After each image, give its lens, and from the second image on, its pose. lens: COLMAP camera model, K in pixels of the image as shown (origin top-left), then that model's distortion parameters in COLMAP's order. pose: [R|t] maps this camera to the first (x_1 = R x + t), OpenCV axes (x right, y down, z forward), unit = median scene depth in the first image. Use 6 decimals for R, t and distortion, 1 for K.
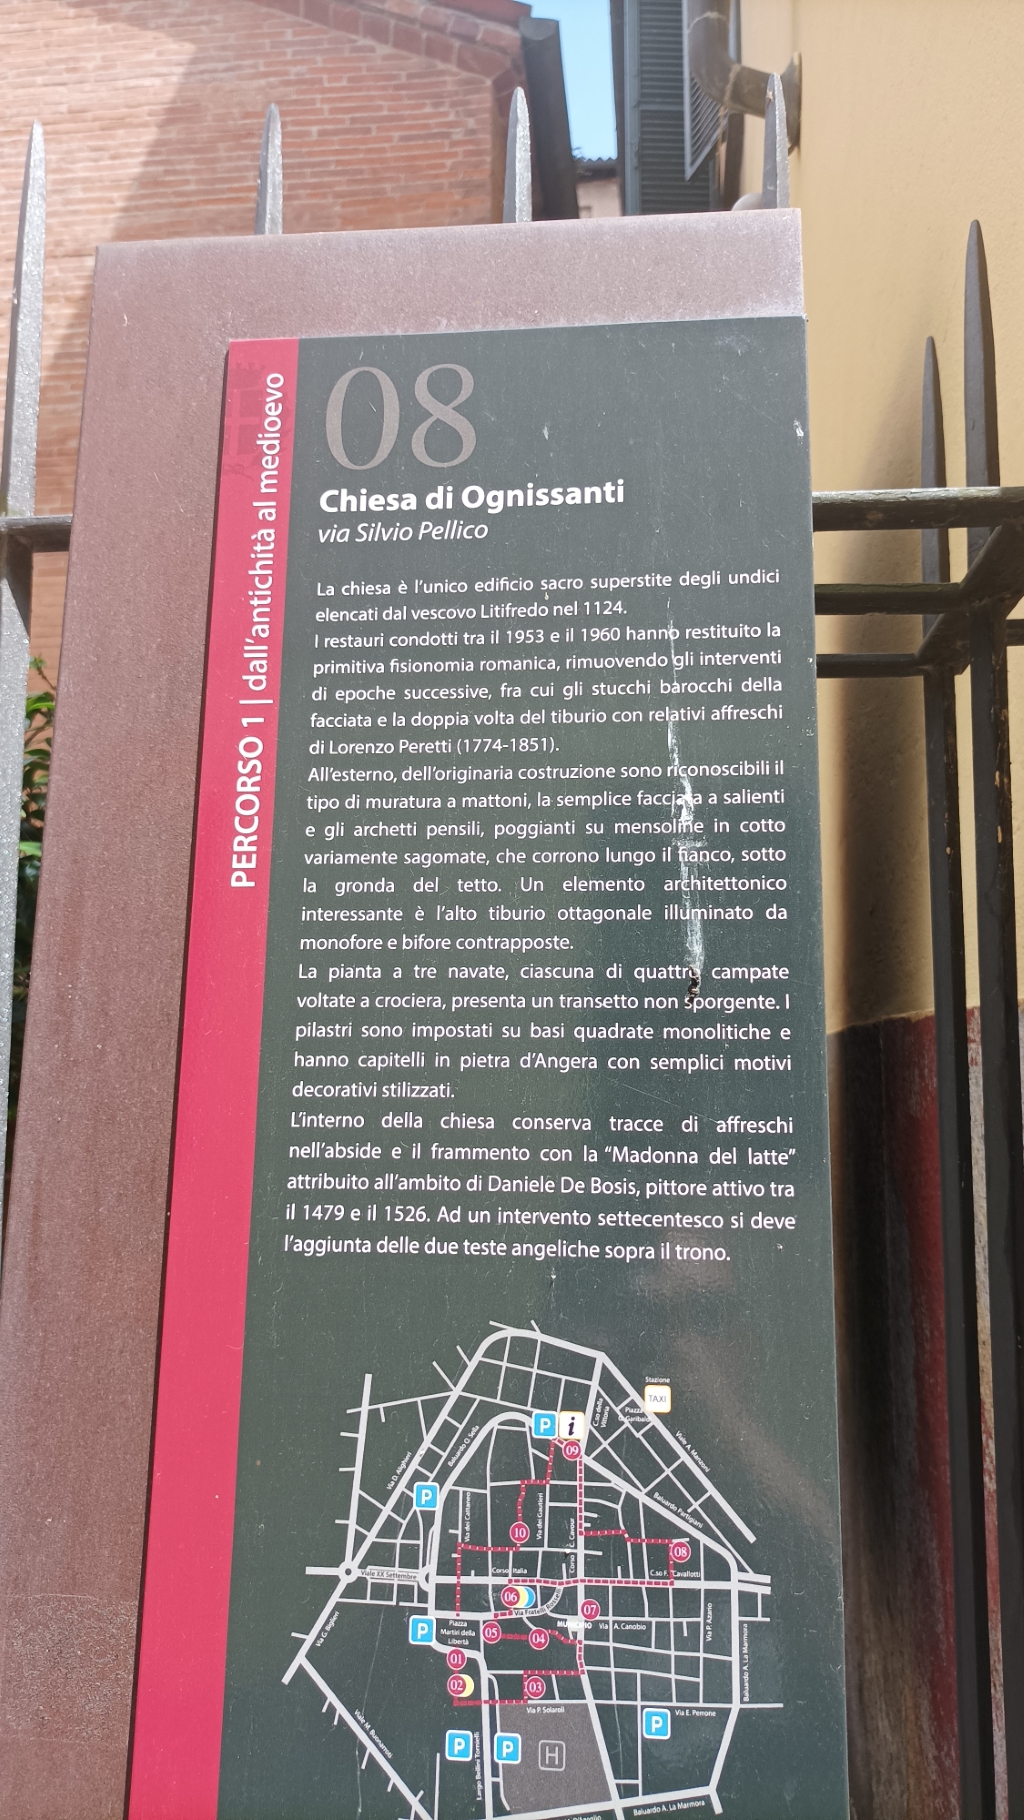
lens RADIAL K [[1355.8, 0, 512.0], [0, 1355.8, 910.0], [0, 0, 1]] dist [0.066750, -0.052416]
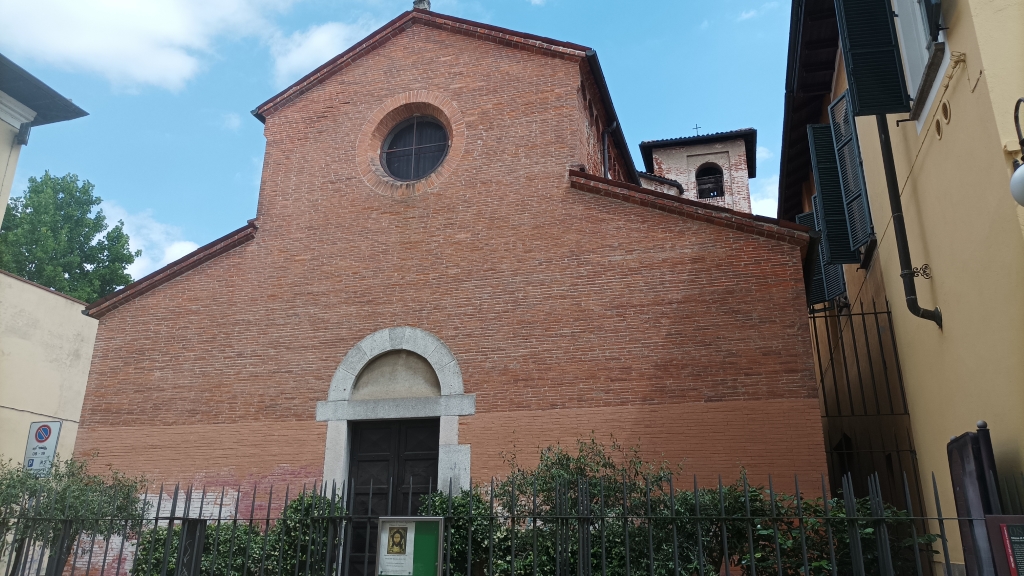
lens RADIAL K [[762.9, 0, 512.0], [0, 762.9, 288.0], [0, 0, 1]] dist [0.066750, -0.052416]
pose [[0.984710, -0.055915, -0.164982, -0.388998], [0.018827, 0.975699, -0.218306, -0.120700], [0.173179, 0.211862, 0.961833, -0.847313]]
